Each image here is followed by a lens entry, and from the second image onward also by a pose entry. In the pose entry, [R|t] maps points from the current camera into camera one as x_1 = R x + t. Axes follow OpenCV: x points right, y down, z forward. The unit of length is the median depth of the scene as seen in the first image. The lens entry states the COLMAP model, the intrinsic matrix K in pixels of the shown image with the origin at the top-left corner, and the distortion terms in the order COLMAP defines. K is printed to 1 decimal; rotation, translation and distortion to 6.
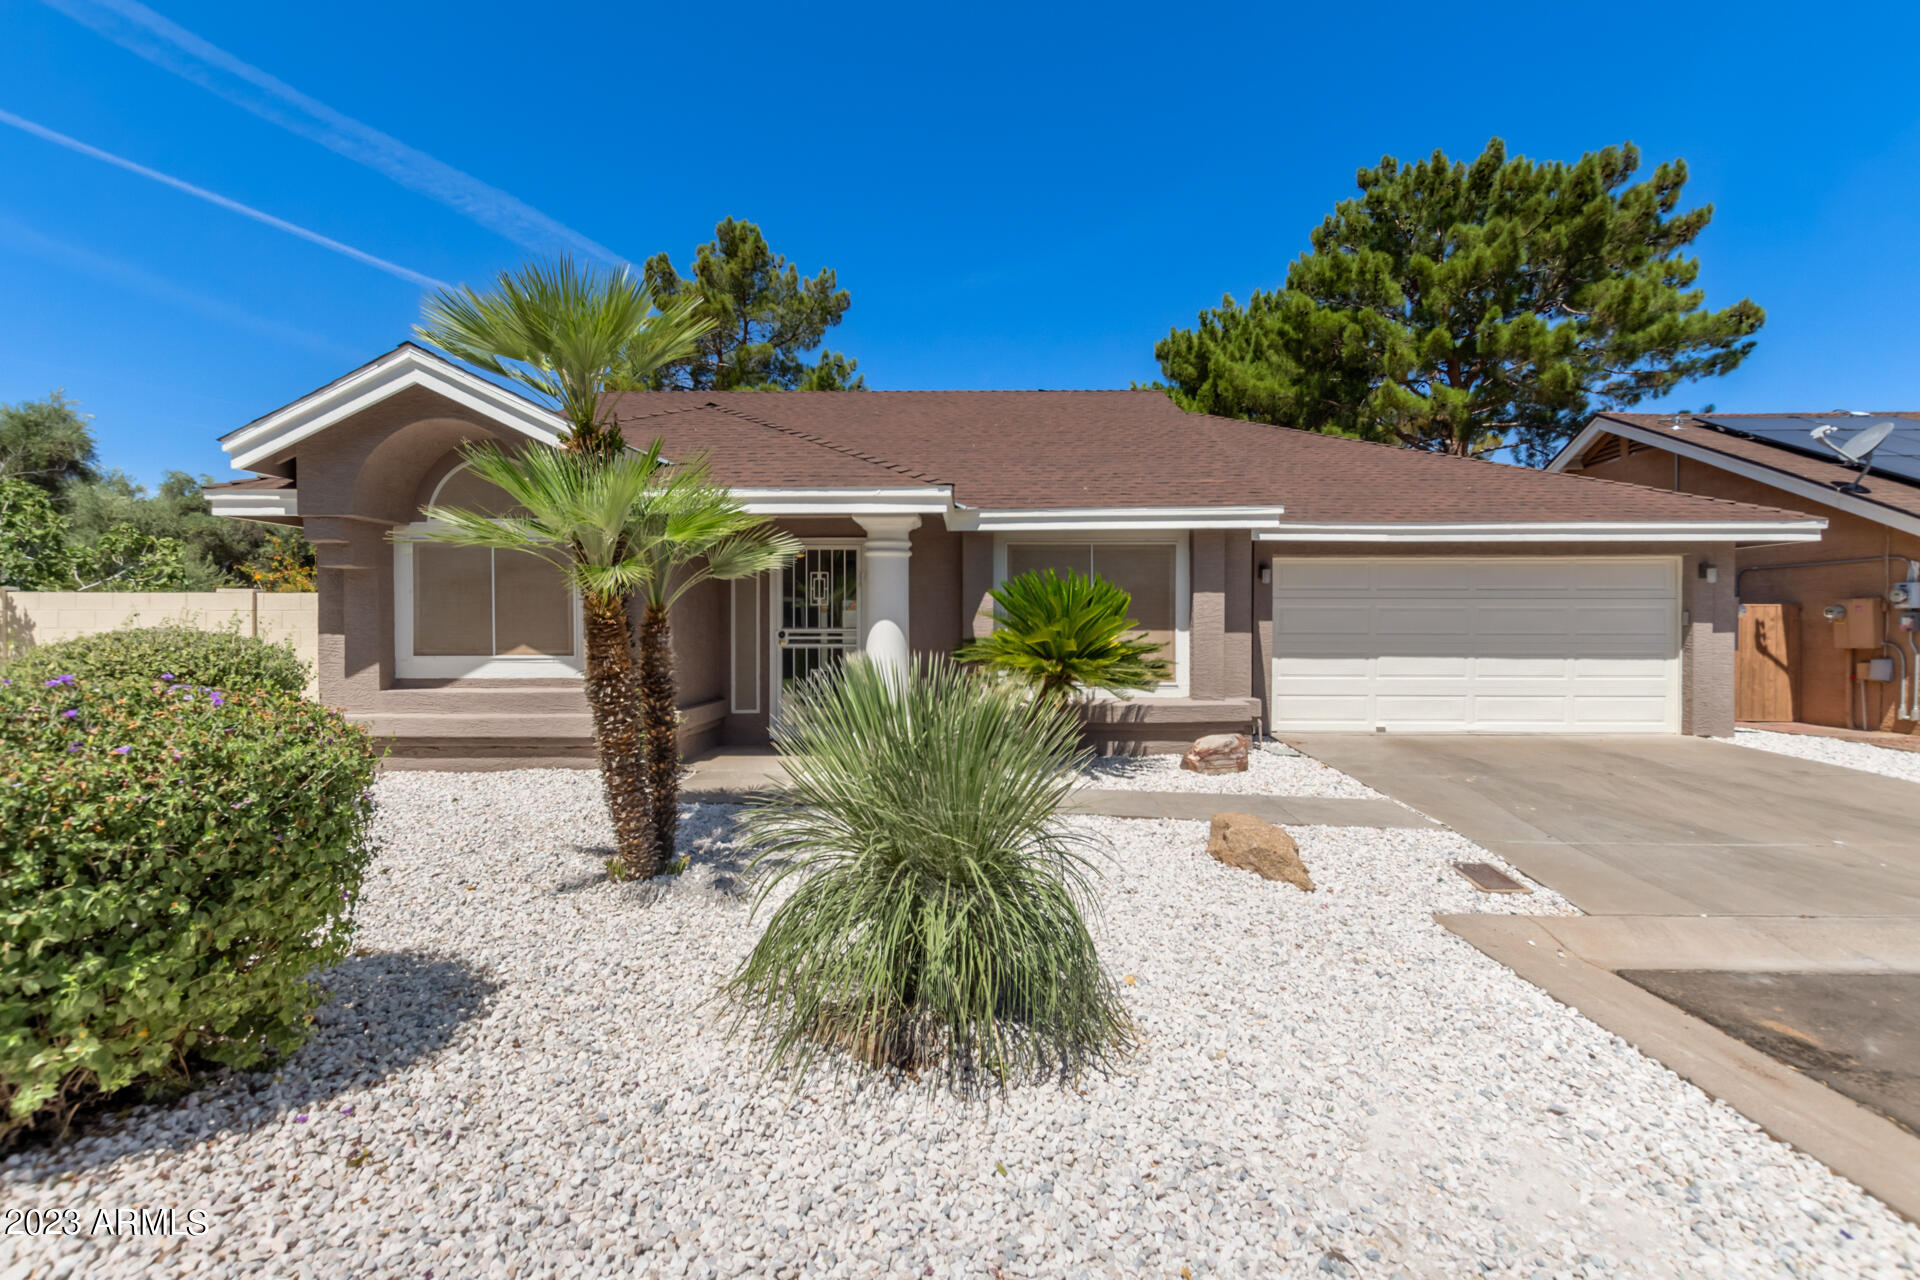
lens RADIAL K [[871.3, 0, 960.0], [0, 871.3, 635.9], [0, 0, 1]] dist [0.007772, -0.006003]
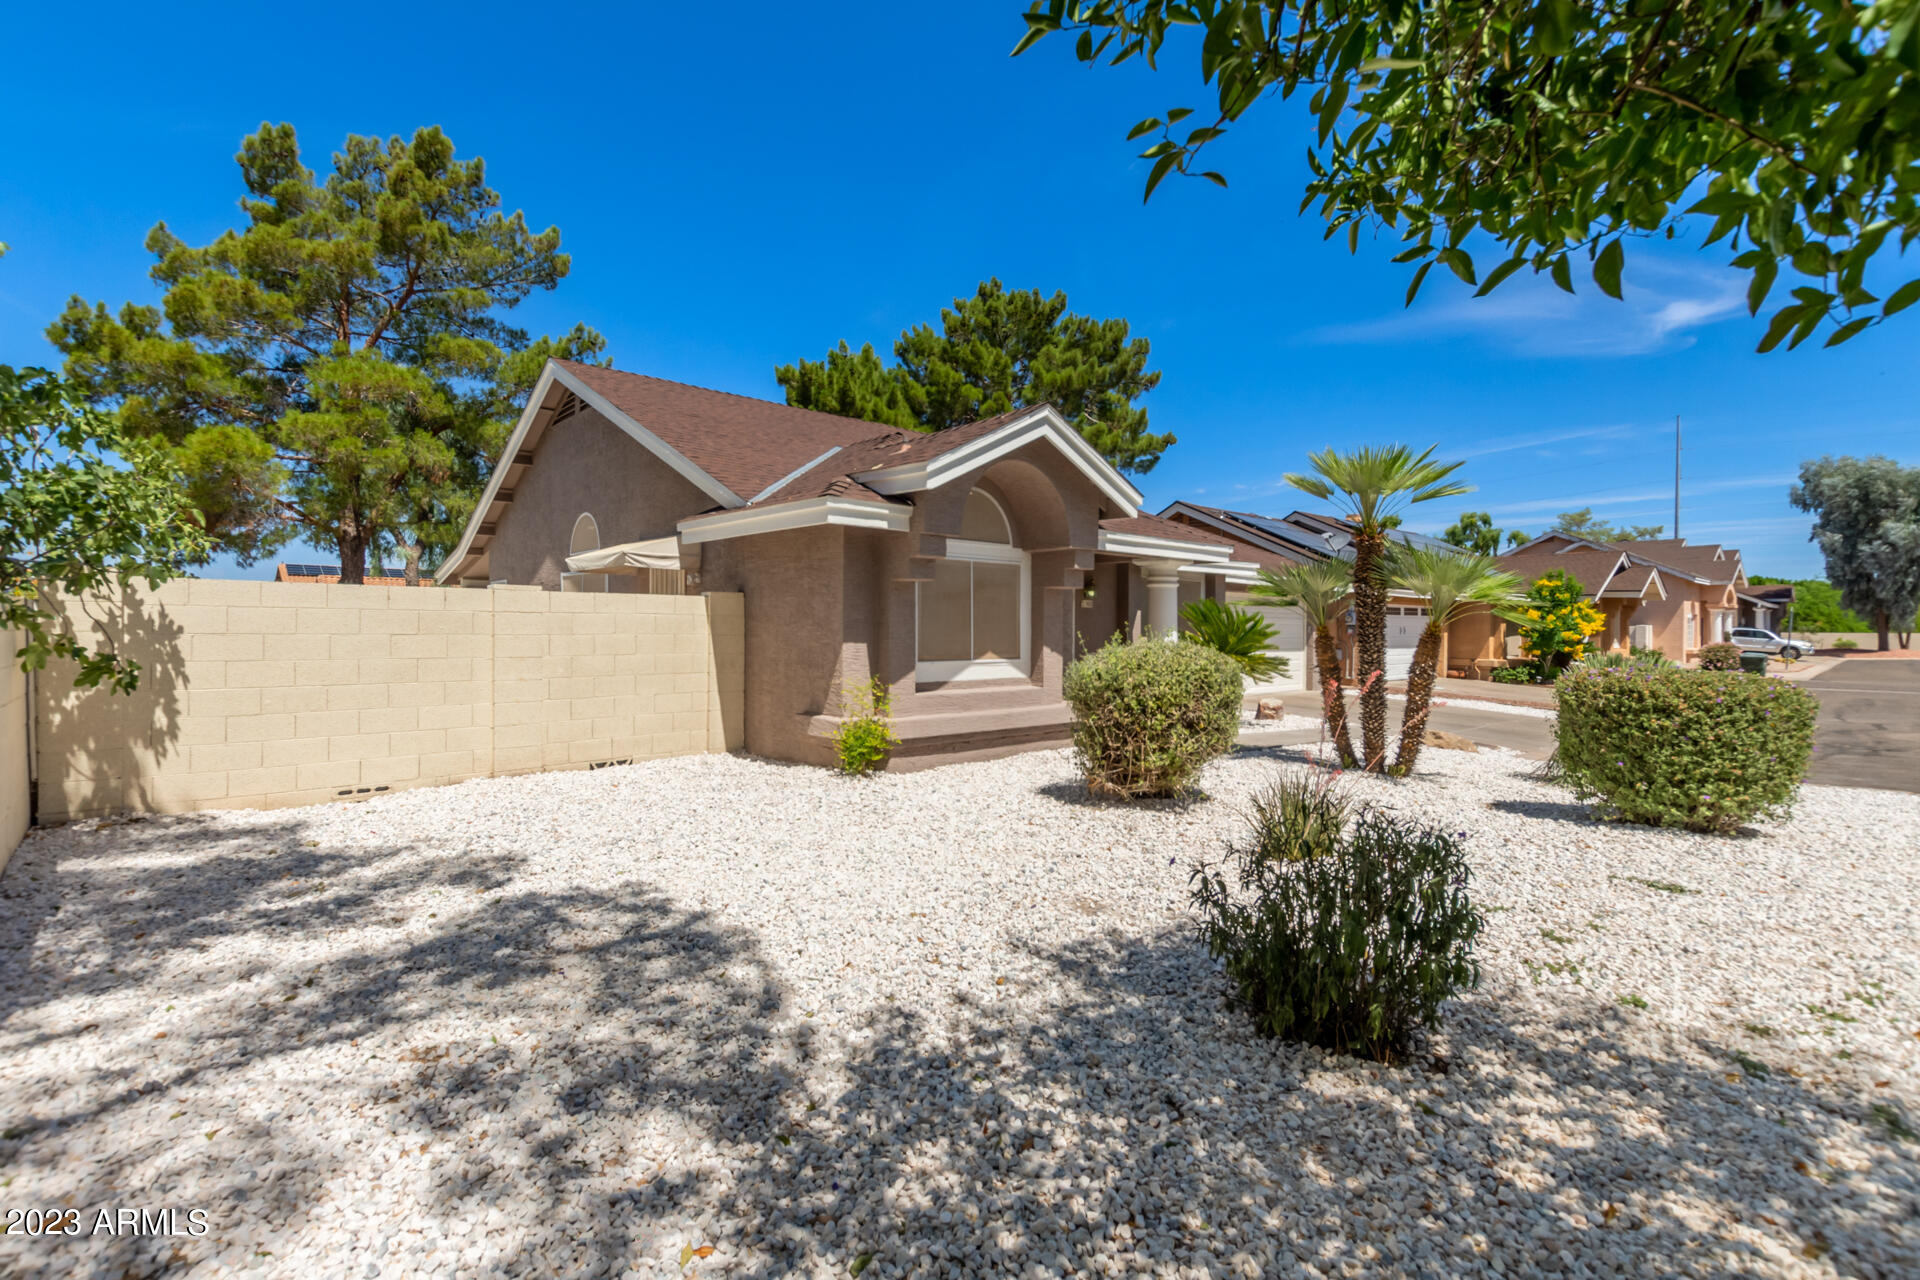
lens RADIAL K [[864.3, 0, 984.6], [0, 864.3, 633.0], [0, 0, 1]] dist [0.015881, -0.011559]
pose [[0.716041, 0.000862, 0.698057, -1.083522], [-0.001437, 0.999999, 0.000240, -0.011430], [-0.698056, -0.001175, 0.716042, 0.142637]]
